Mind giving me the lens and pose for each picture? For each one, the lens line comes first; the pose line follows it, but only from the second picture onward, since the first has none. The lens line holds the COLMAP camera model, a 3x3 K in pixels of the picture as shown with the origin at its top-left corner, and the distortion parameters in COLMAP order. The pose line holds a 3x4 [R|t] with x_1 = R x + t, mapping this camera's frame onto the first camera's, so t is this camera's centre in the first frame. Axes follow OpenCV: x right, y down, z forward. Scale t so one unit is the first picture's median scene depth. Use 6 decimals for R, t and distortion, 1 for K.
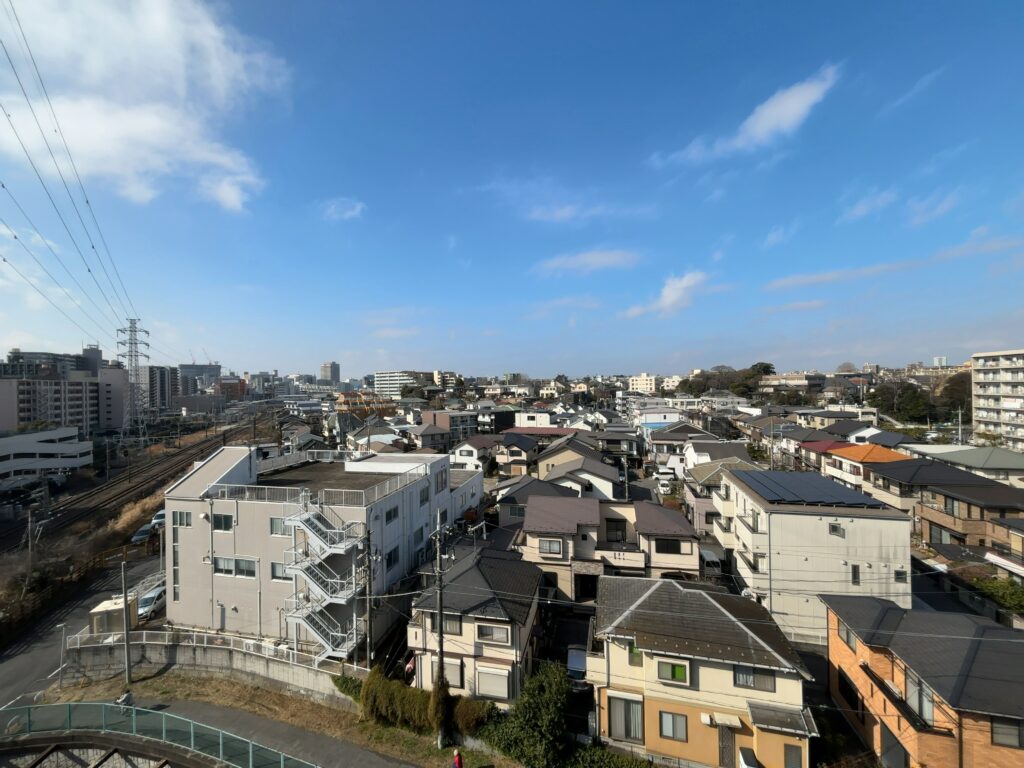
lens RADIAL K [[412.3, 0, 516.3], [0, 412.3, 384.3], [0, 0, 1]] dist [0.003568, -0.001445]
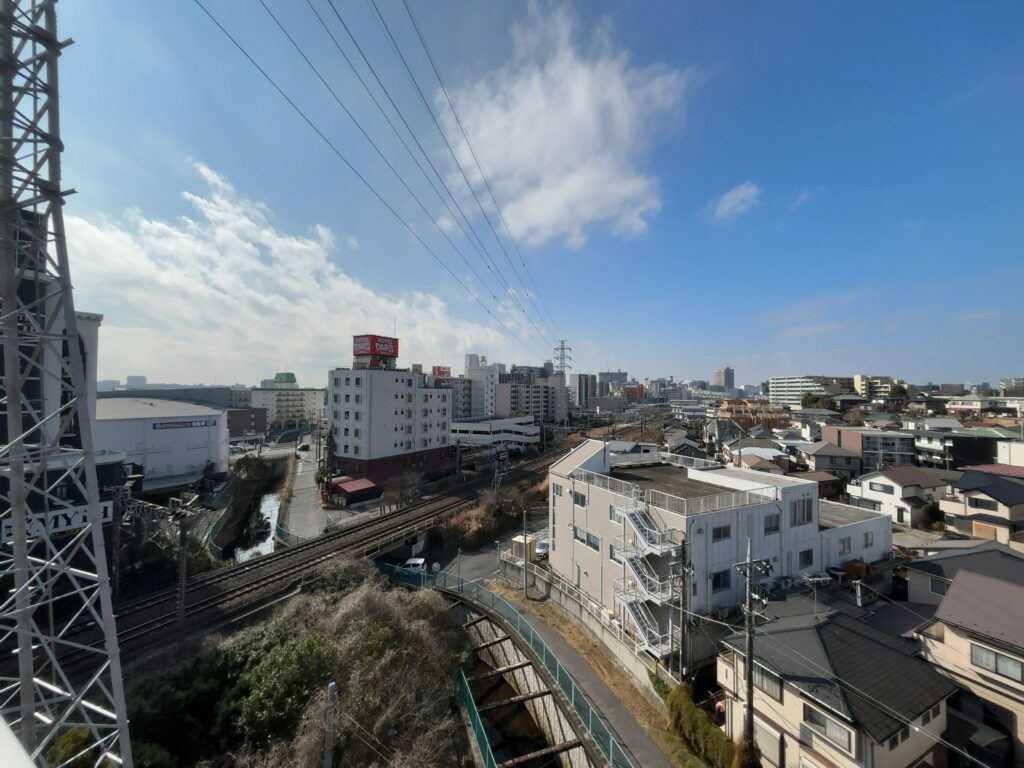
lens RADIAL K [[412.3, 0, 505.0], [0, 412.3, 379.9], [0, 0, 1]] dist [0.003568, -0.001445]
pose [[0.617884, -0.000664, -0.786269, 0.110128], [-0.018787, 0.999702, -0.015607, -0.002786], [0.786045, 0.024415, 0.617687, 0.037491]]
